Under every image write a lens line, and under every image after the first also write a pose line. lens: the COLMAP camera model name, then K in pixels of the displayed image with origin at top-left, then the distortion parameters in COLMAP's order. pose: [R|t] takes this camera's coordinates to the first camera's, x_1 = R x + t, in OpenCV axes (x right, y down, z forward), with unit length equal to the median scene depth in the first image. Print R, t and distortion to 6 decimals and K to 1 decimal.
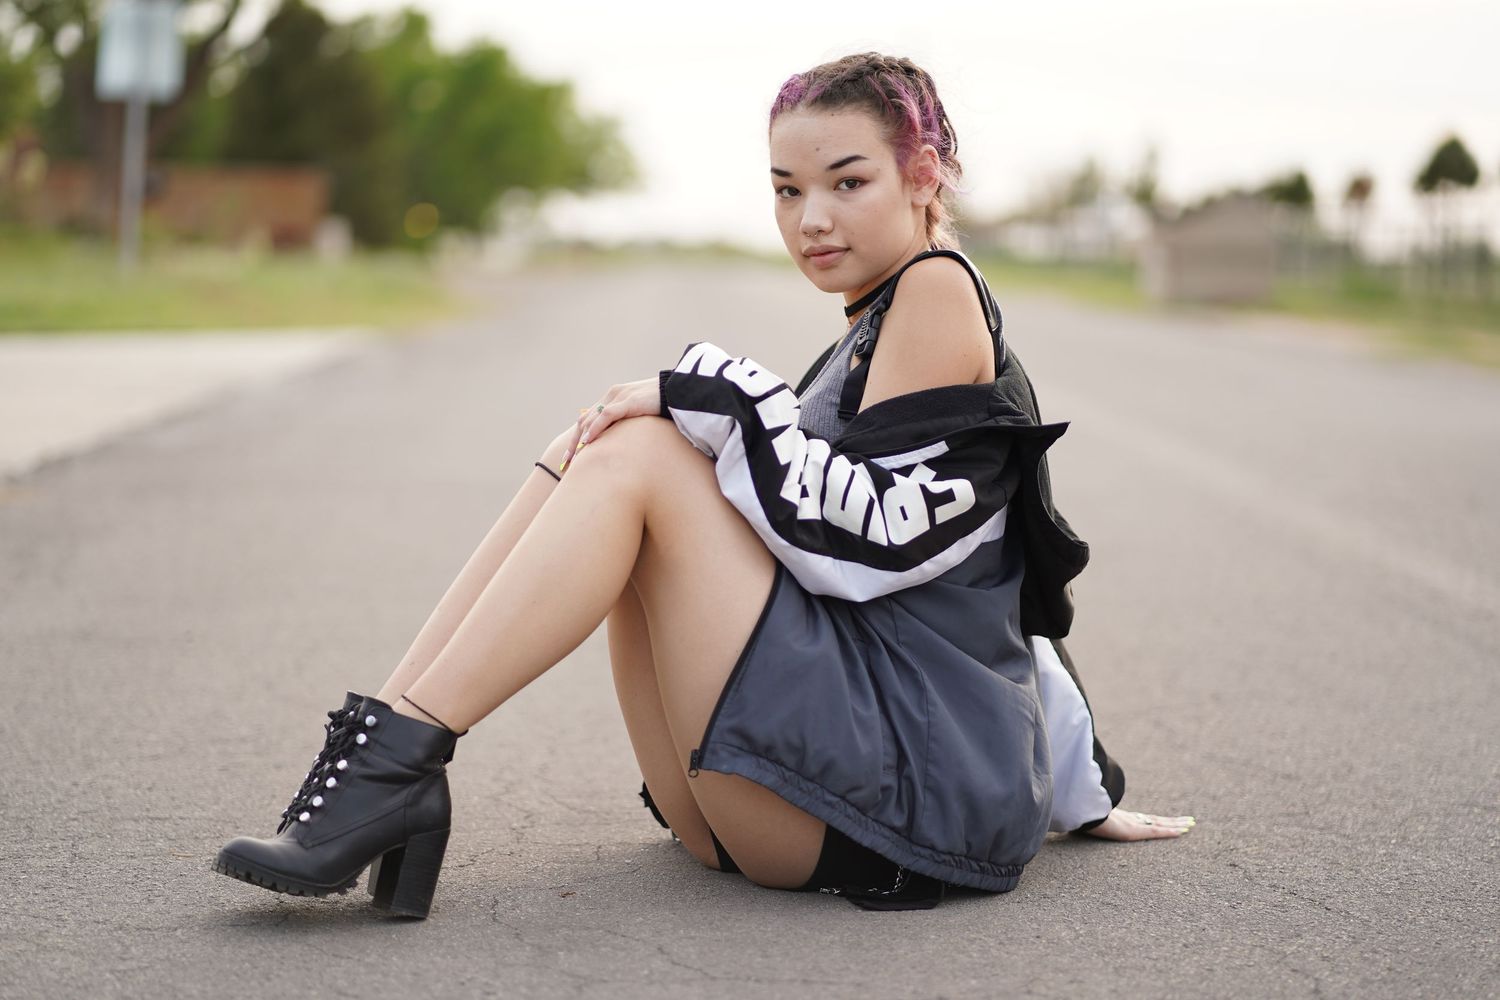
lens RADIAL K [[3737.7, 0, 751.1], [0, 3737.7, 497.1], [0, 0, 1]] dist [0.016425, 0.000000]
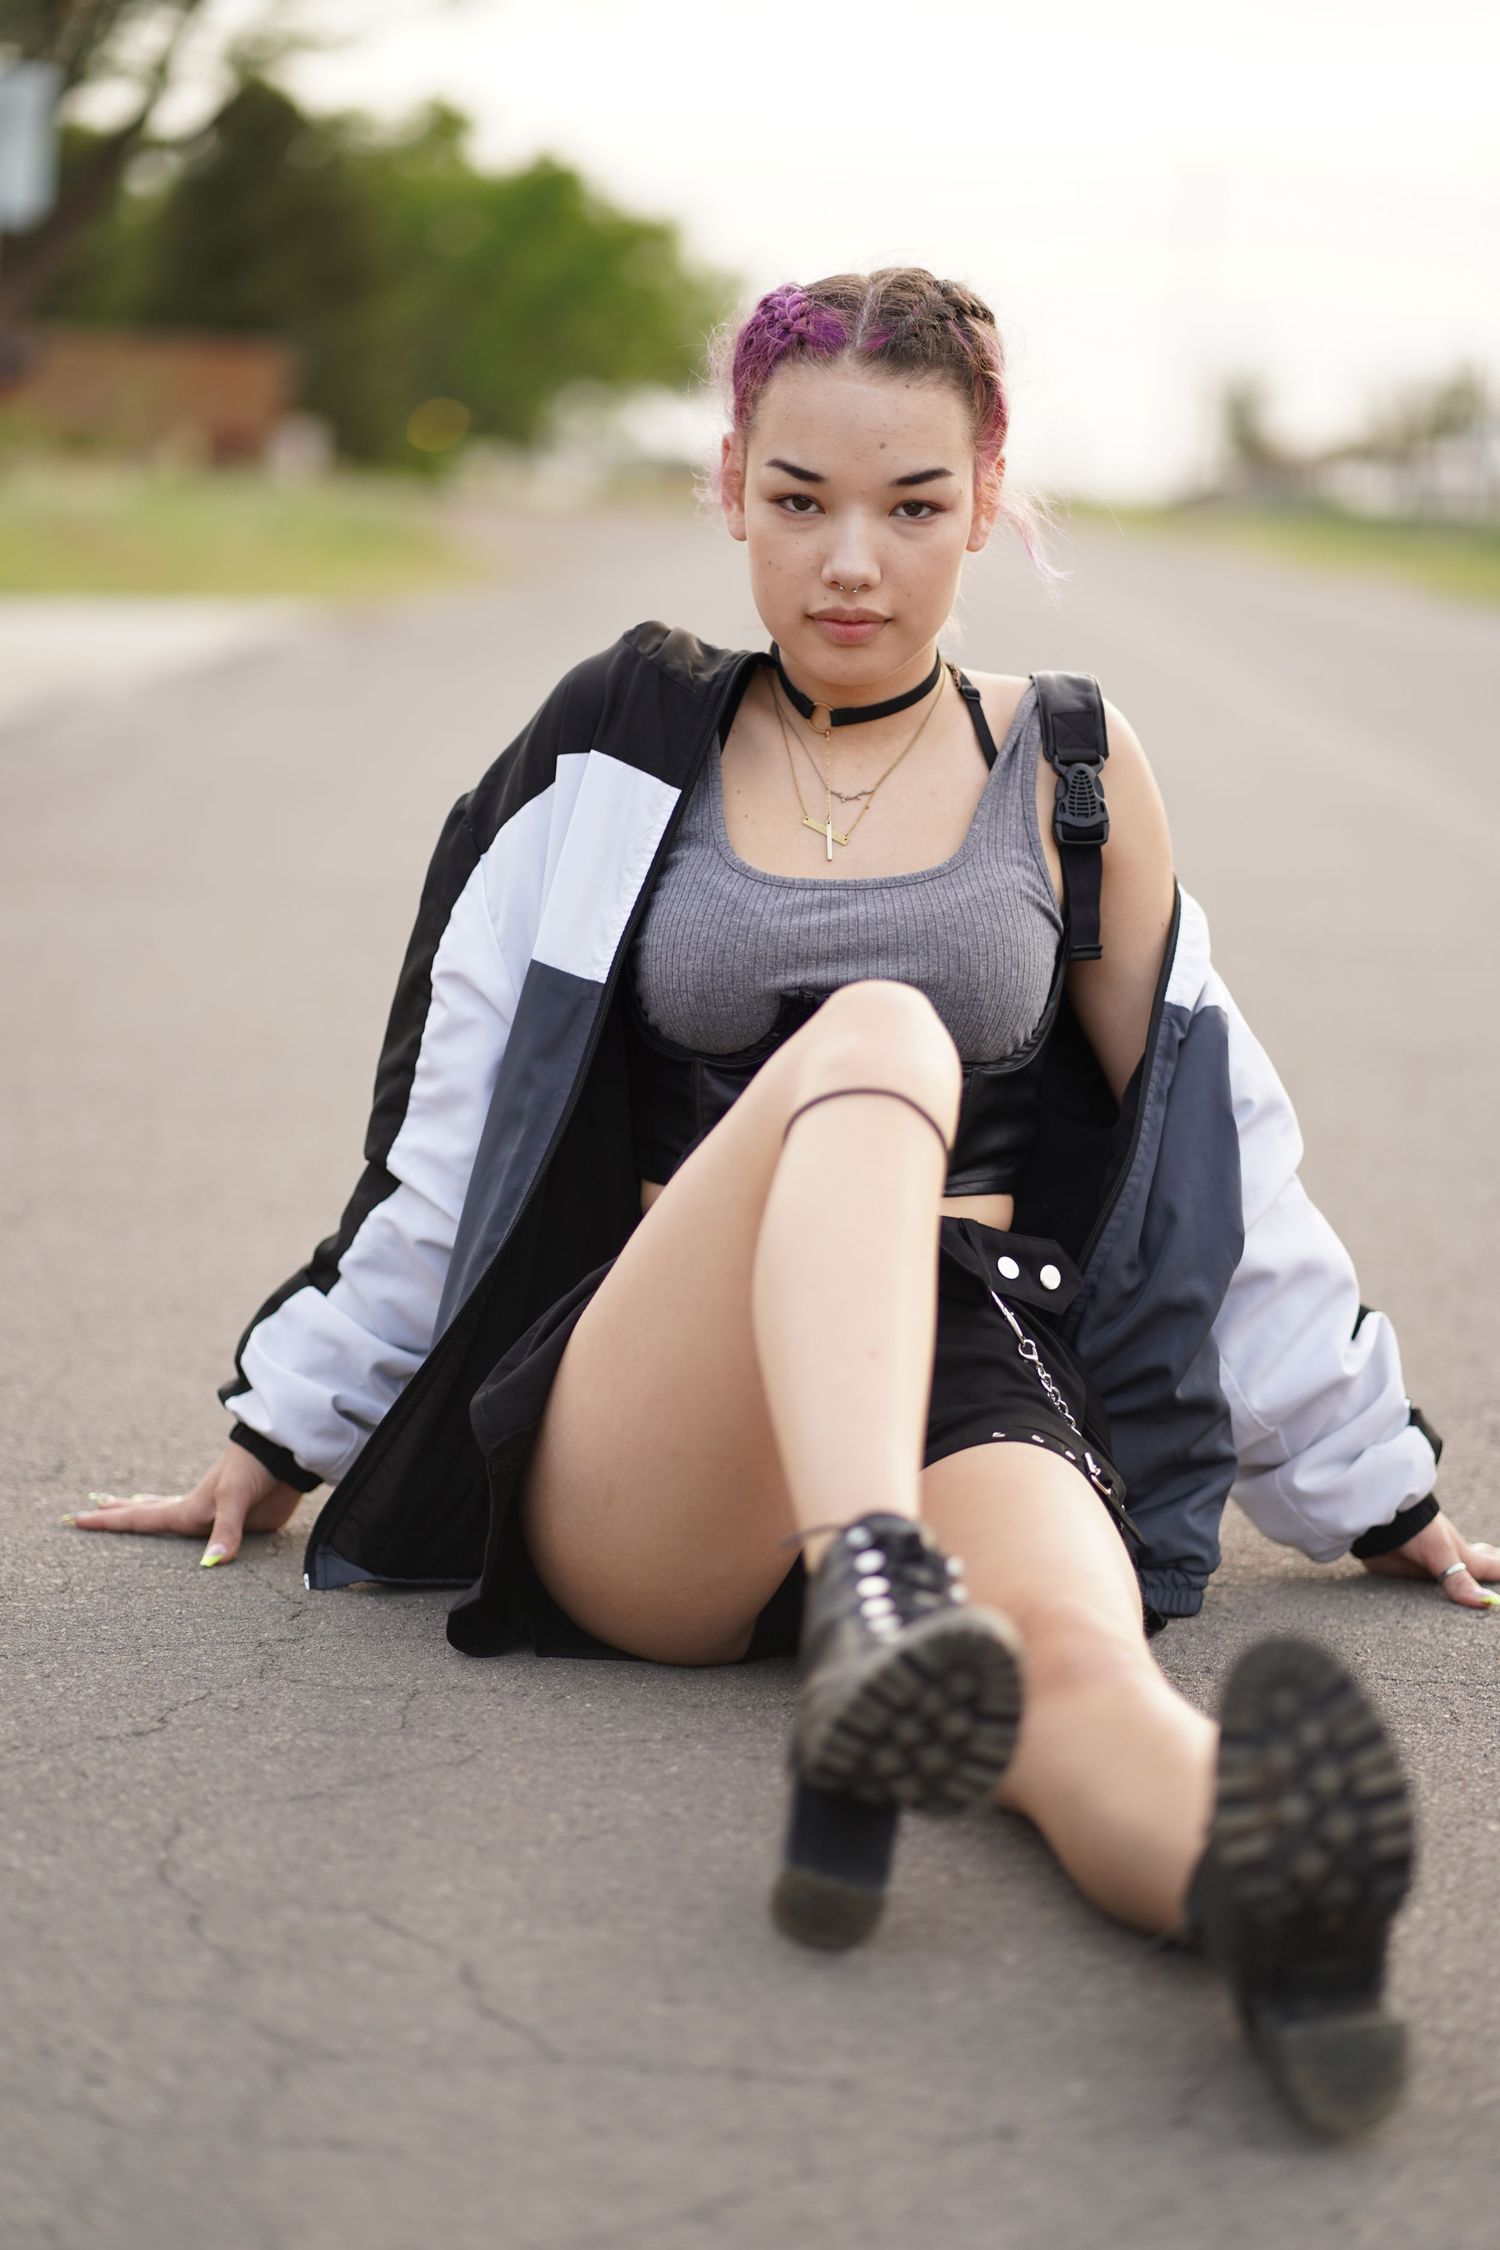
lens RADIAL K [[5606.5, 0, 650.0], [0, 5606.5, 1096.4], [0, 0, 1]] dist [0.016425, 0.000000]
pose [[0.997919, 0.042395, -0.048582, 0.025557], [-0.040234, 0.998193, 0.044627, -0.025461], [0.050386, -0.042580, 0.997822, 0.196013]]
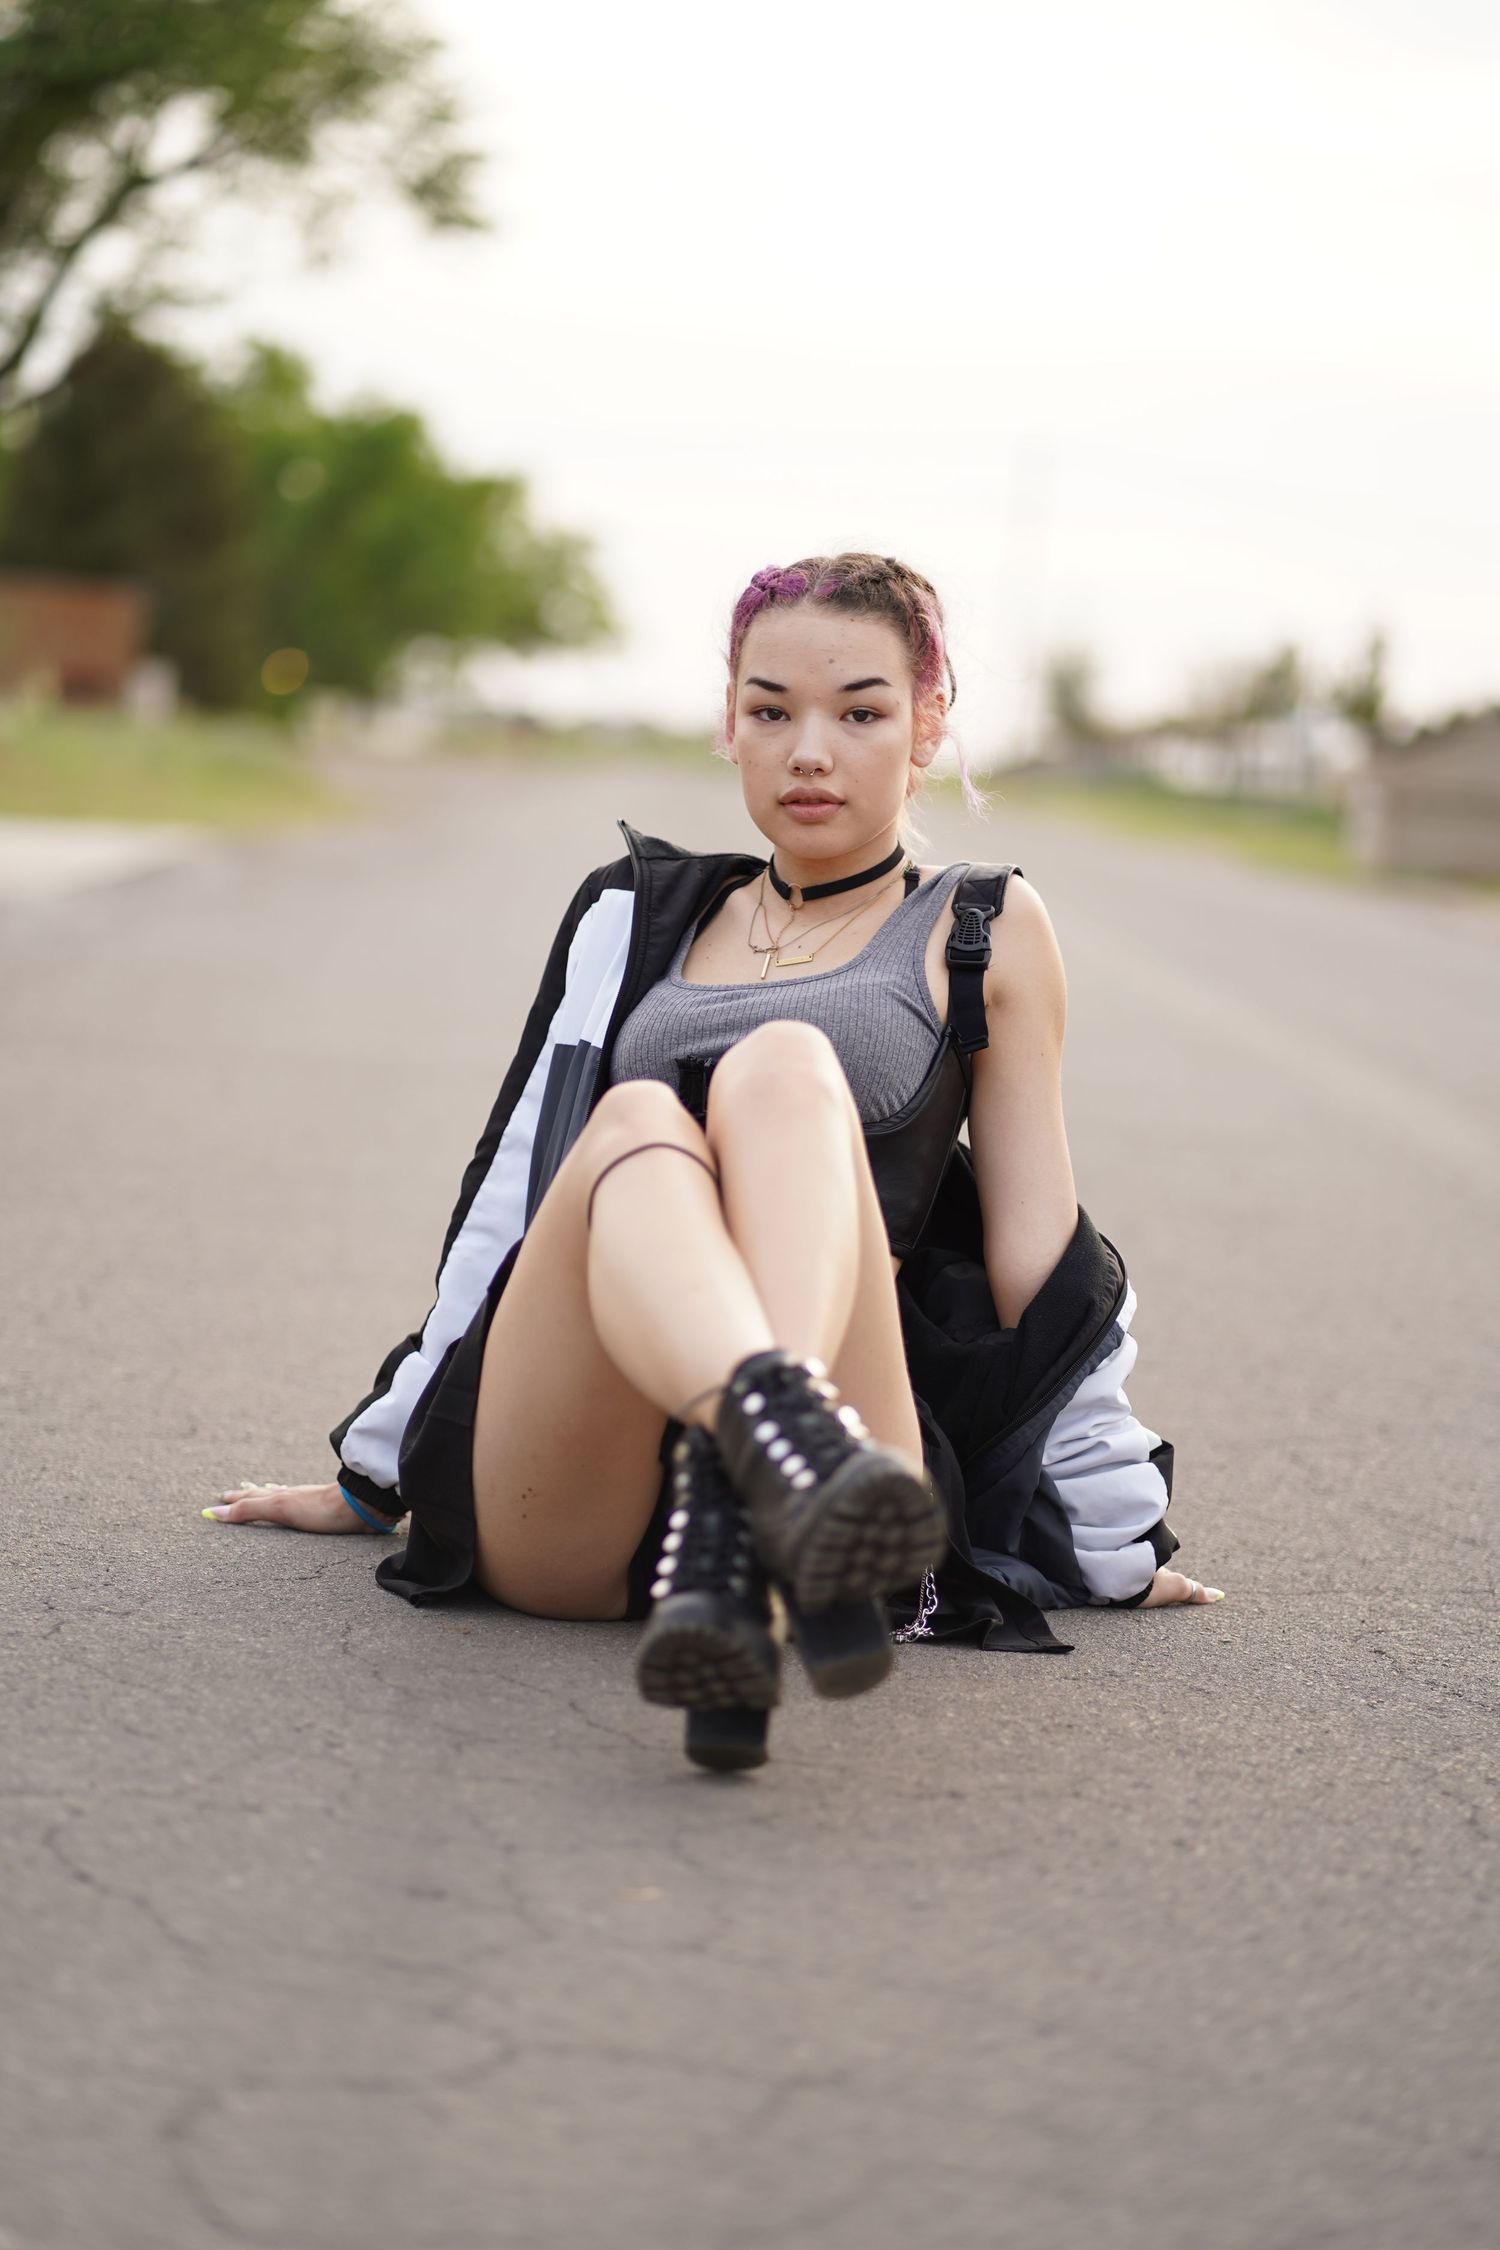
lens RADIAL K [[5606.5, 0, 756.7], [0, 5606.5, 1133.3], [0, 0, 1]] dist [0.016425, 0.000000]
pose [[0.997698, 0.067789, 0.001754, 0.001422], [-0.067793, 0.997697, 0.002386, 0.004498], [-0.001589, -0.002499, 0.999996, -0.066268]]
